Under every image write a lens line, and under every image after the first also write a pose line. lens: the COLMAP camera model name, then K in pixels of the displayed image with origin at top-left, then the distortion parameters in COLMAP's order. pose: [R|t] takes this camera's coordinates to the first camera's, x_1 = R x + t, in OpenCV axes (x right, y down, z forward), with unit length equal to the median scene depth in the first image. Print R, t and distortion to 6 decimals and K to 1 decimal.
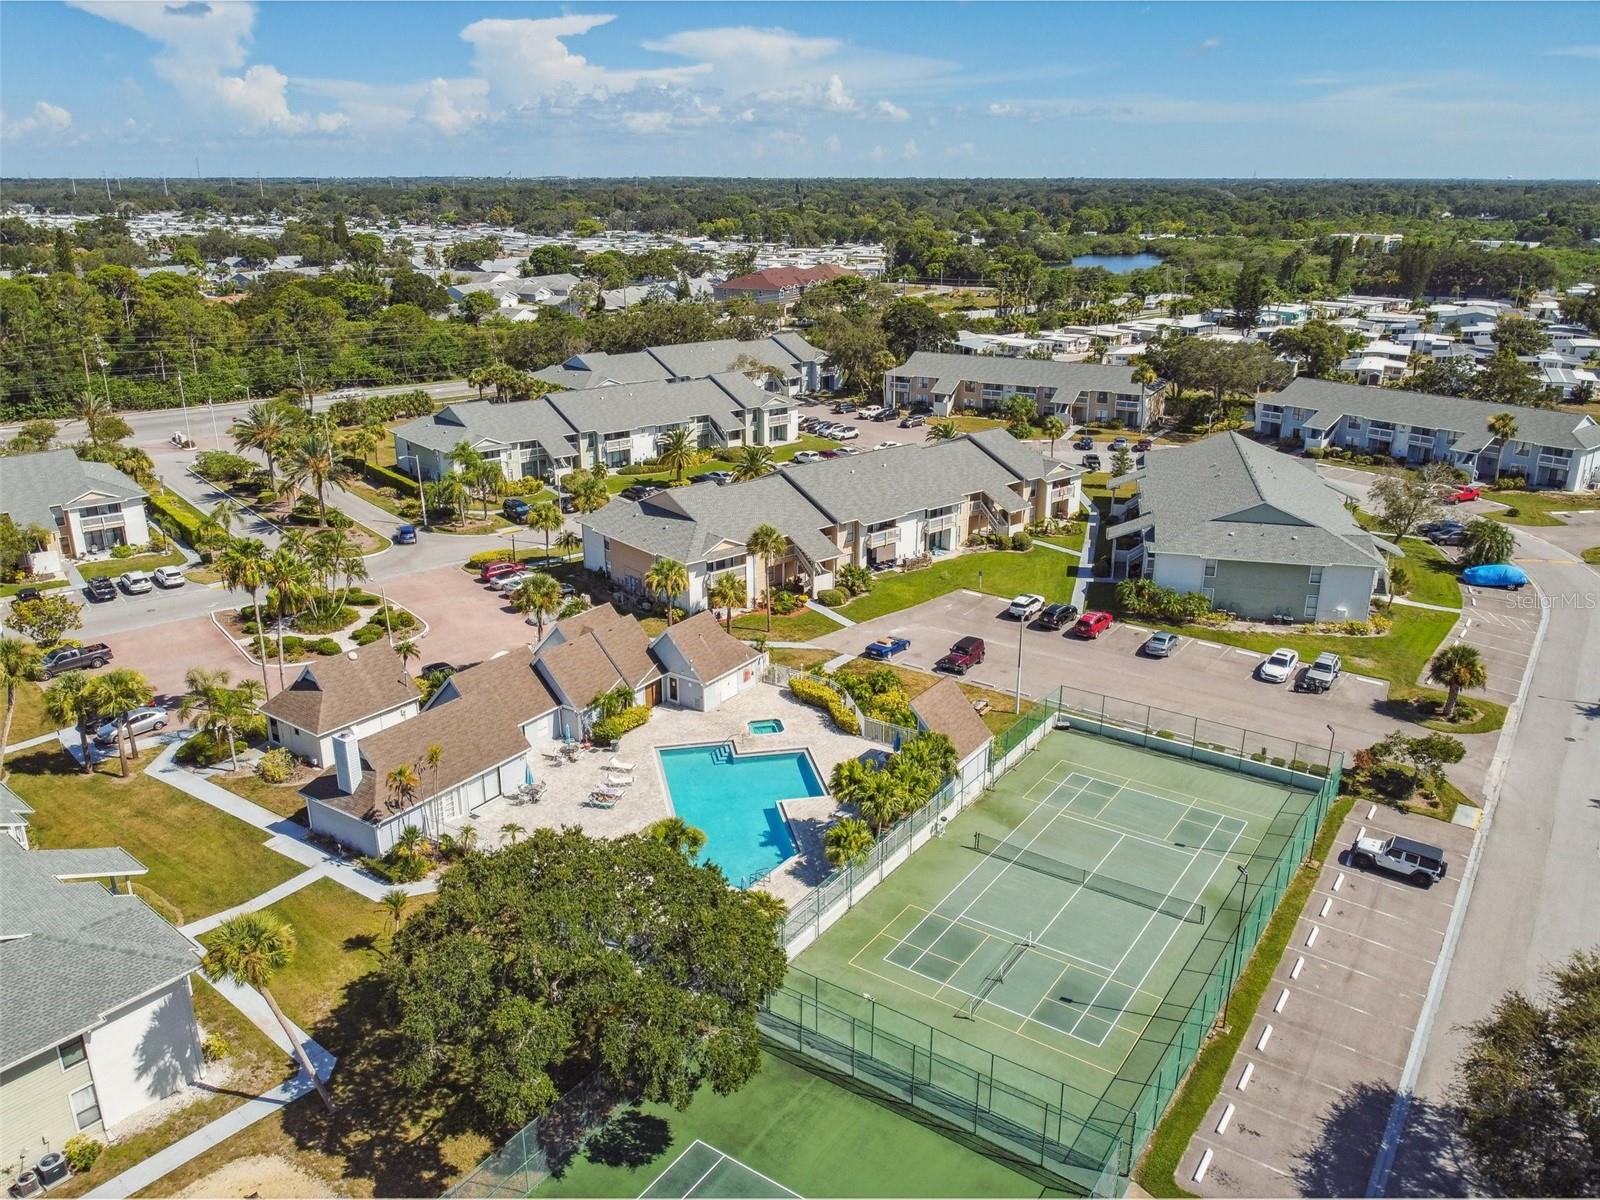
lens RADIAL K [[1209.4, 0, 800.0], [0, 1209.4, 600.0], [0, 0, 1]] dist [0.009143, -0.006780]
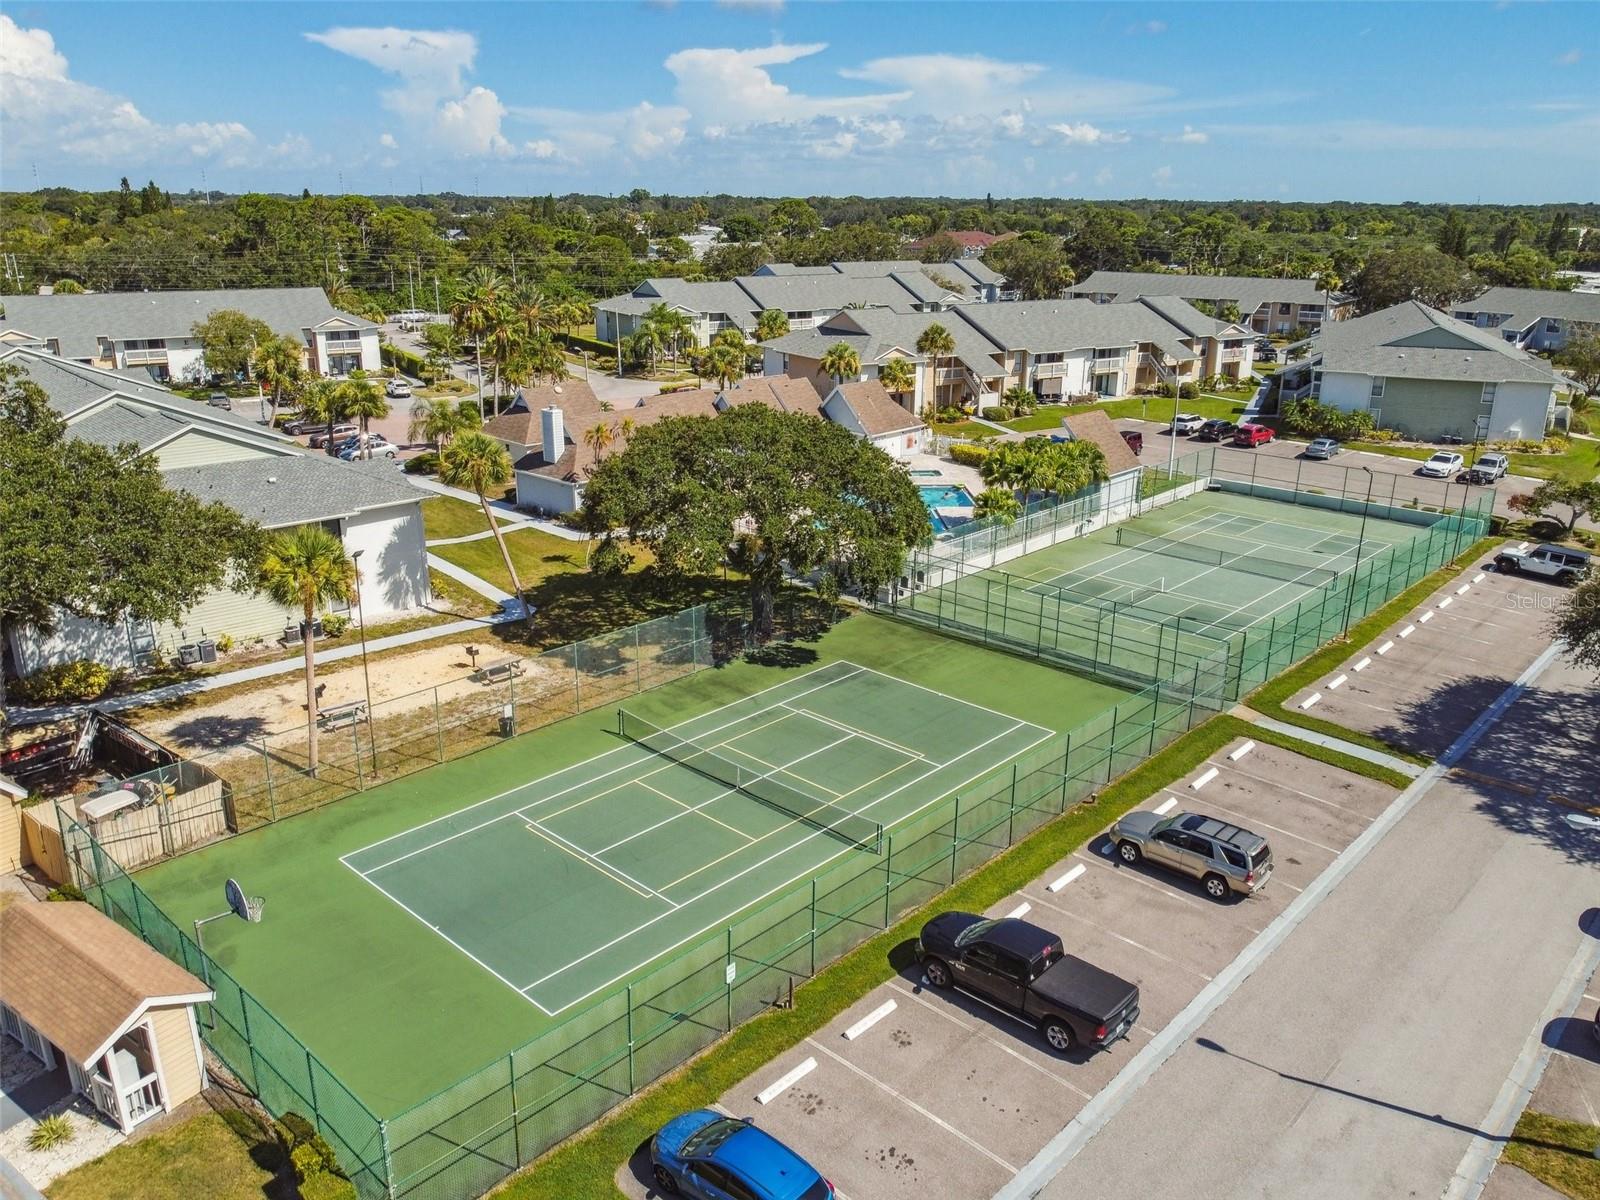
lens RADIAL K [[1217.2, 0, 800.0], [0, 1217.2, 600.0], [0, 0, 1]] dist [-0.006811, 0.010349]
pose [[0.988736, 0.055931, -0.138824, 0.013634], [-0.059381, 0.998018, -0.020835, 0.188879], [0.137384, 0.028843, 0.990098, -0.057329]]
